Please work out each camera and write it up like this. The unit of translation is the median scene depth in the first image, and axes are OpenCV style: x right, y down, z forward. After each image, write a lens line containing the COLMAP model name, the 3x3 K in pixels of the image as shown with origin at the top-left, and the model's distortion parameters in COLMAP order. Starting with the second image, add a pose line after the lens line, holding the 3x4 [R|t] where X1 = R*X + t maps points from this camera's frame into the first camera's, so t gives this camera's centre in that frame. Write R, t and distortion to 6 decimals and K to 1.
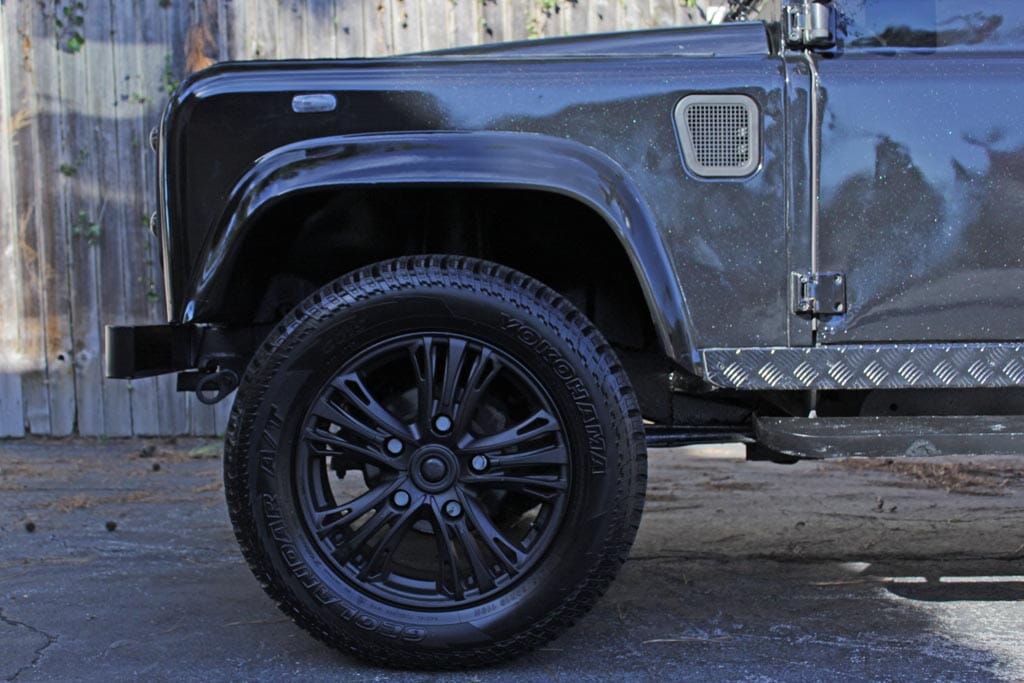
lens RADIAL K [[1177.2, 0, 512.0], [0, 1177.2, 341.5], [0, 0, 1]] dist [-0.056162, 0.004979]
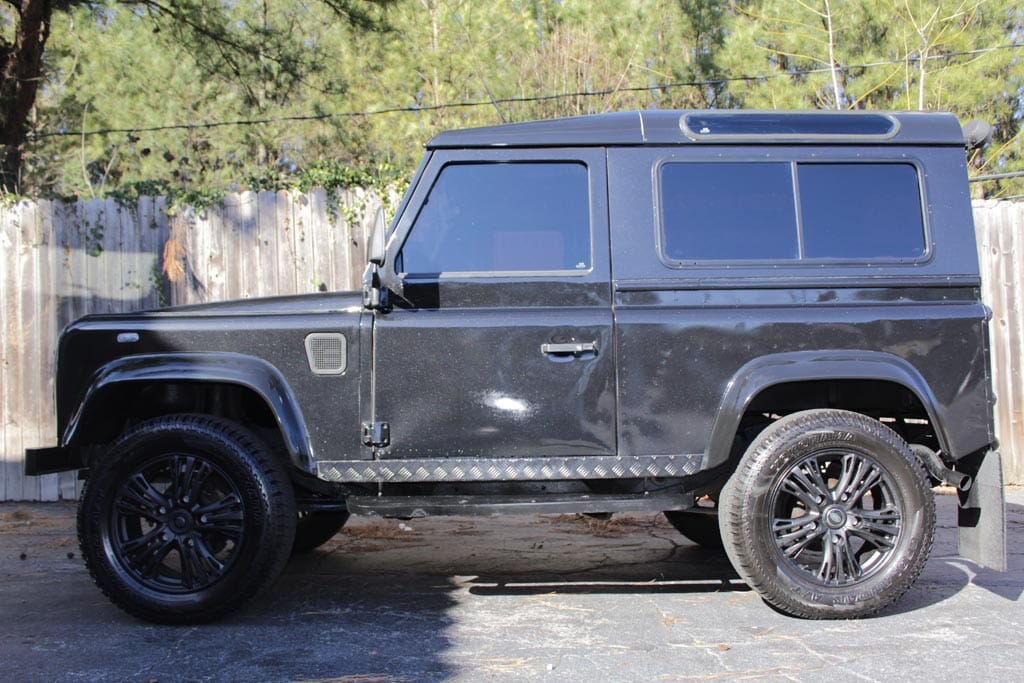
lens RADIAL K [[886.1, 0, 512.0], [0, 886.1, 341.5], [0, 0, 1]] dist [-0.135647, 0.120814]
pose [[0.999667, -0.003086, 0.025616, 0.343626], [0.005499, 0.995494, -0.094670, -0.039850], [-0.025208, 0.094779, 0.995179, -0.375787]]
